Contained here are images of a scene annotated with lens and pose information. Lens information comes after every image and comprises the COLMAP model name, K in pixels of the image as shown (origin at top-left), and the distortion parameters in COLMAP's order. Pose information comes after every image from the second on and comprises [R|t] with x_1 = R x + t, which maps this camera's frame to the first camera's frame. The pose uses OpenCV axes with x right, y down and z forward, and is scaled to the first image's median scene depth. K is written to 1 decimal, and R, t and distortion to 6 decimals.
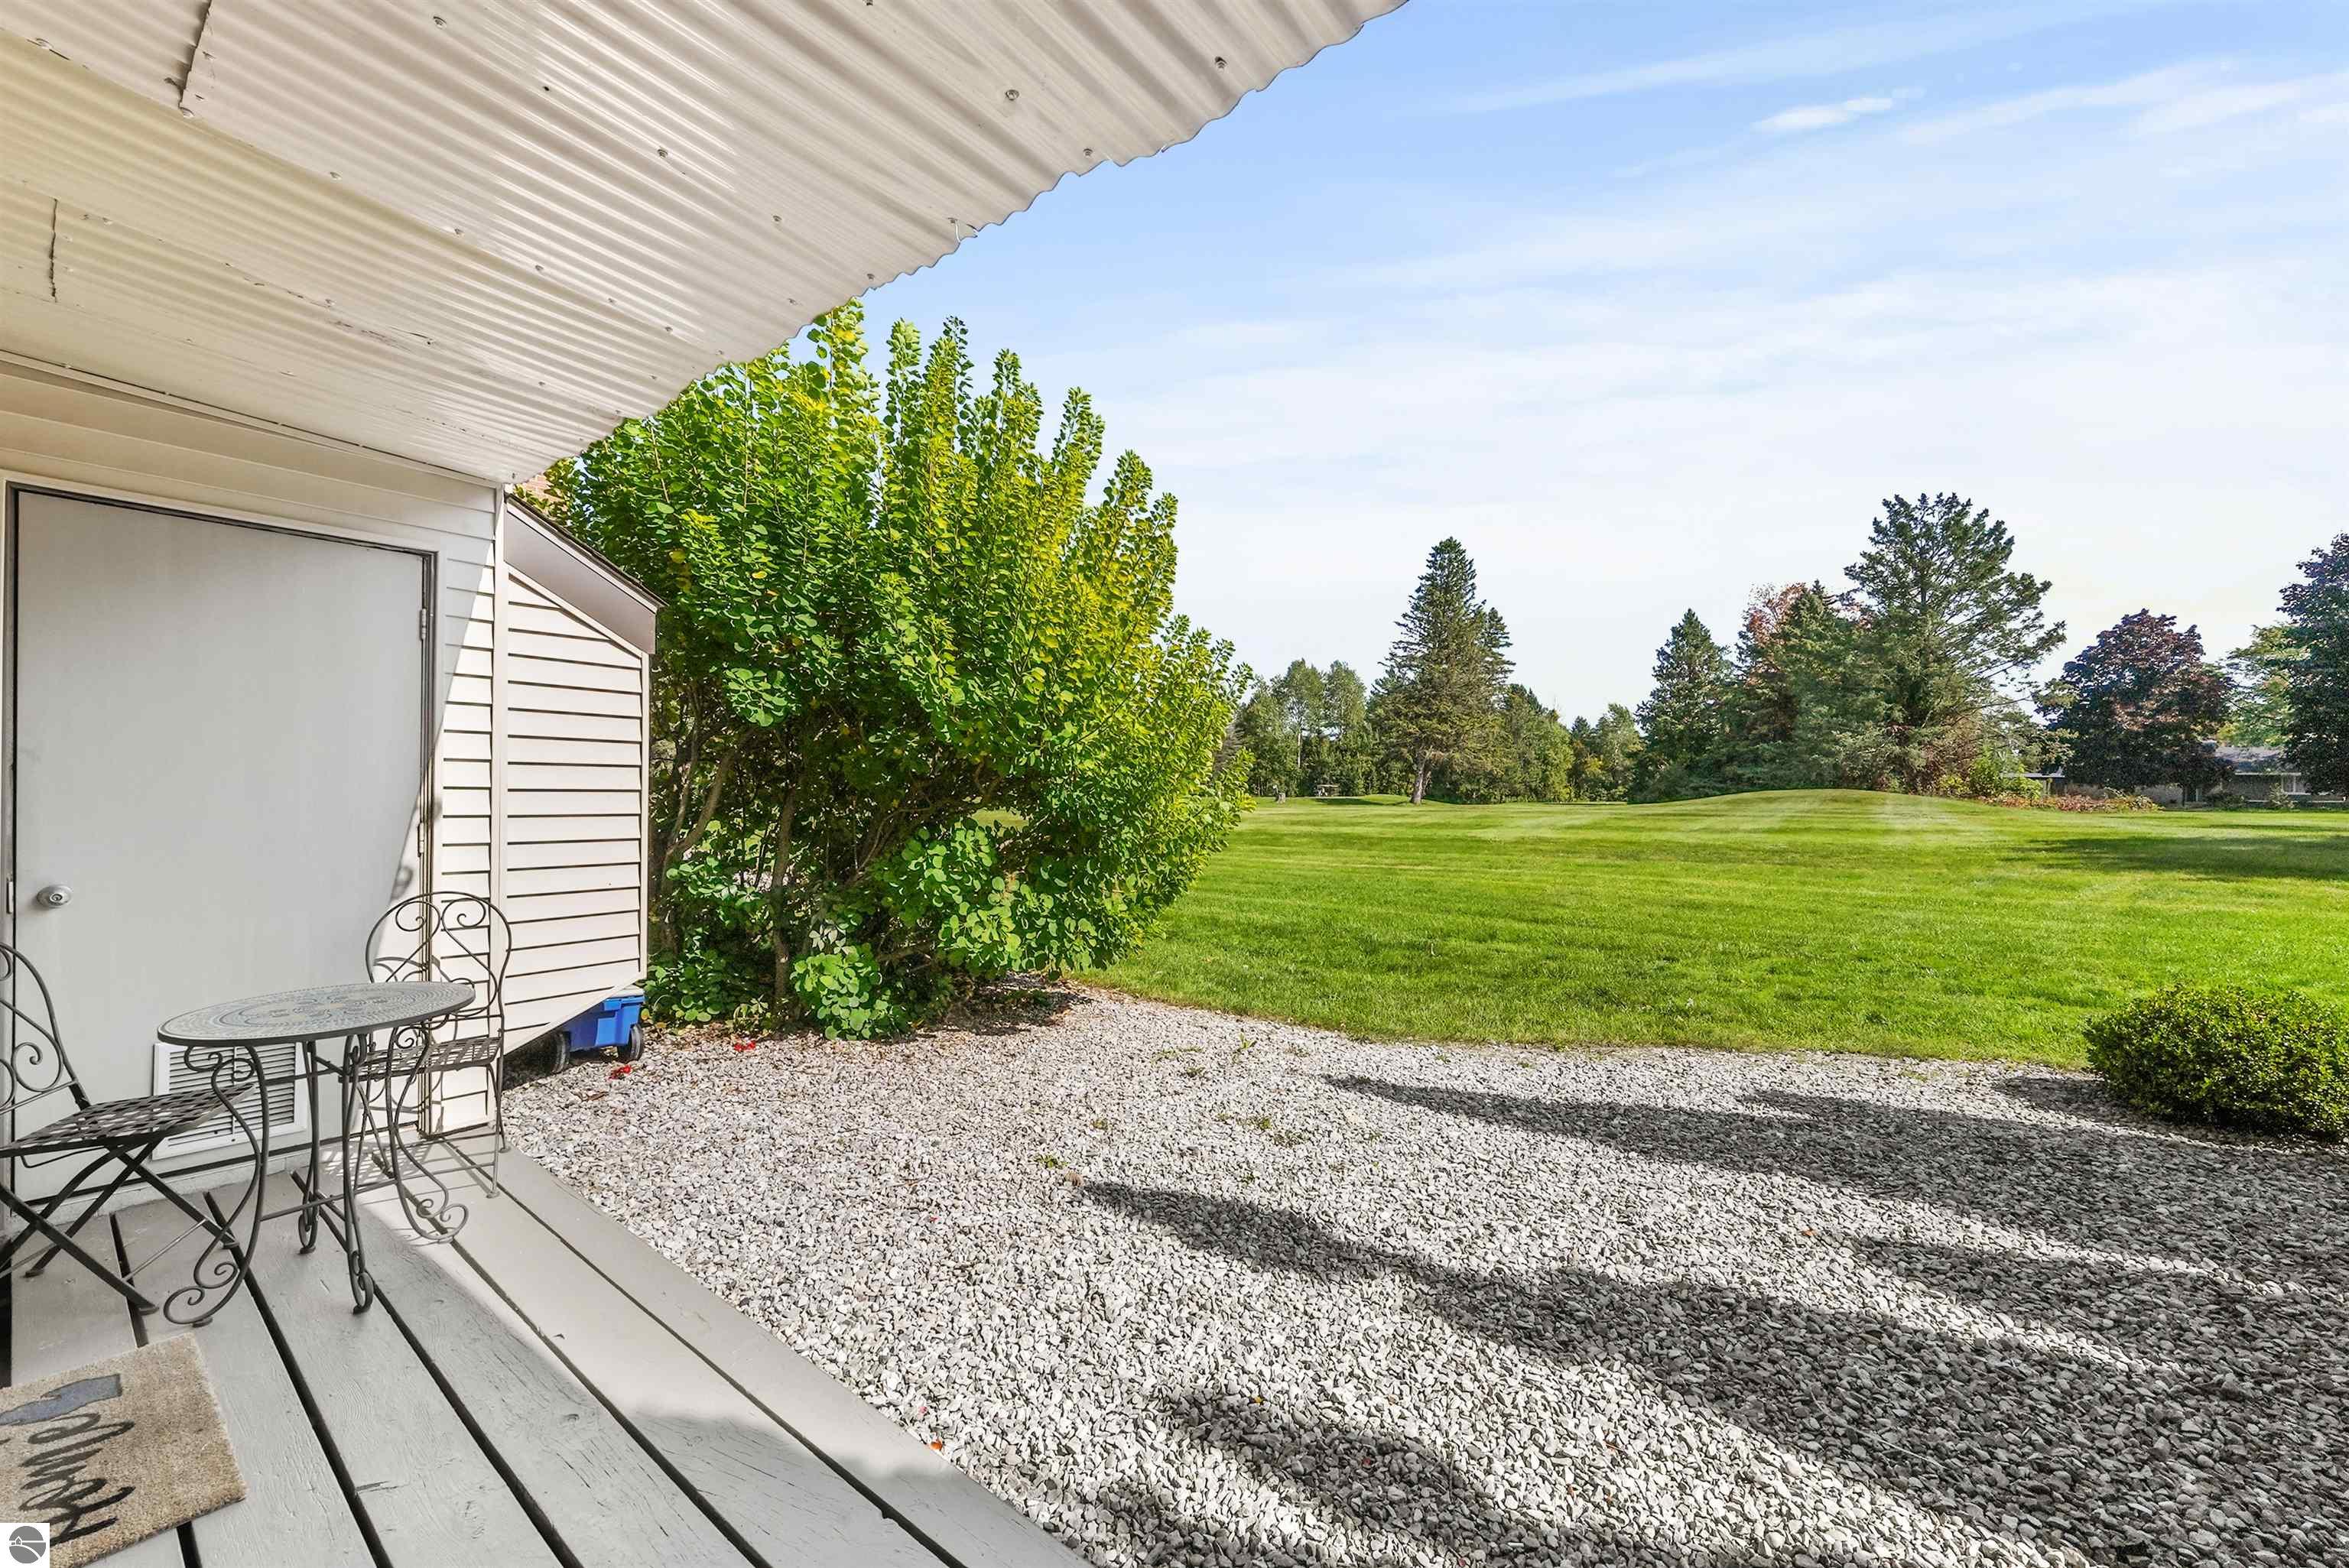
lens RADIAL K [[942.2, 0, 1174.5], [0, 942.2, 784.0], [0, 0, 1]] dist [-0.002035, -0.000398]
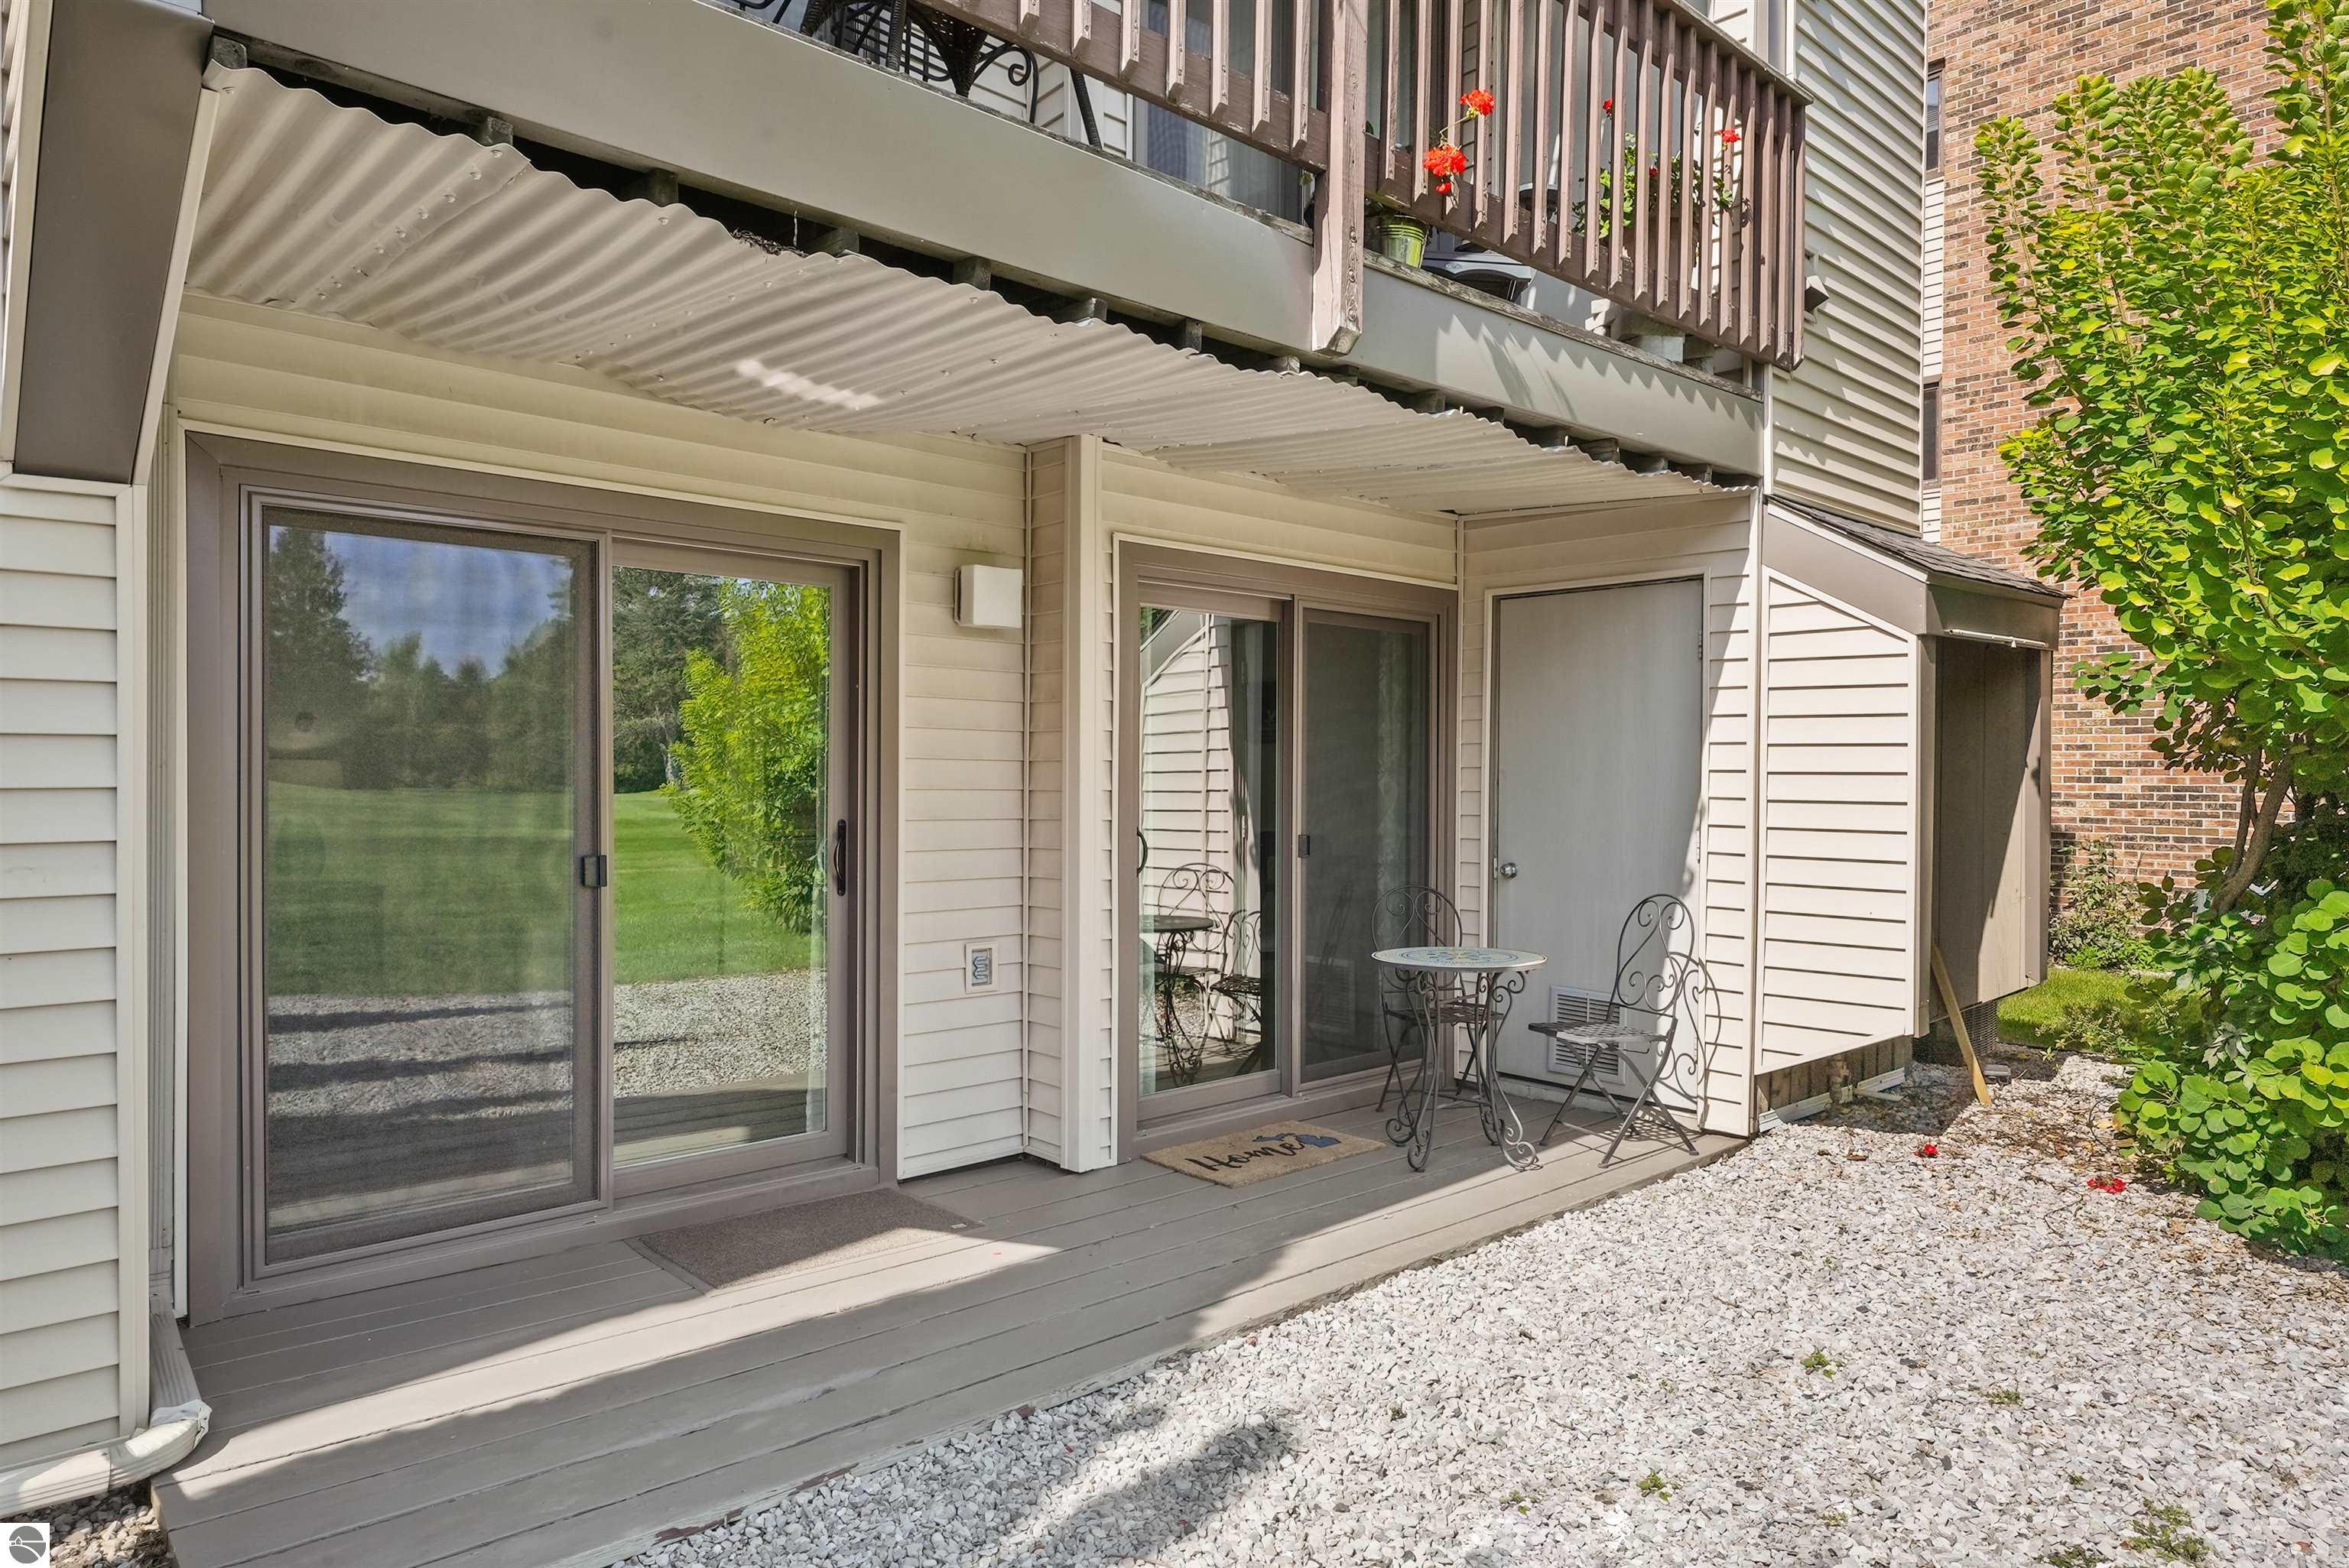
lens RADIAL K [[1394.1, 0, 1174.5], [0, 1394.1, 784.0], [0, 0, 1]] dist [-0.000120, -0.000010]
pose [[-0.161375, -0.007875, -0.986862, 0.836518], [-0.003676, 0.999966, -0.007379, 0.002471], [0.986886, 0.002437, -0.161398, 0.661165]]
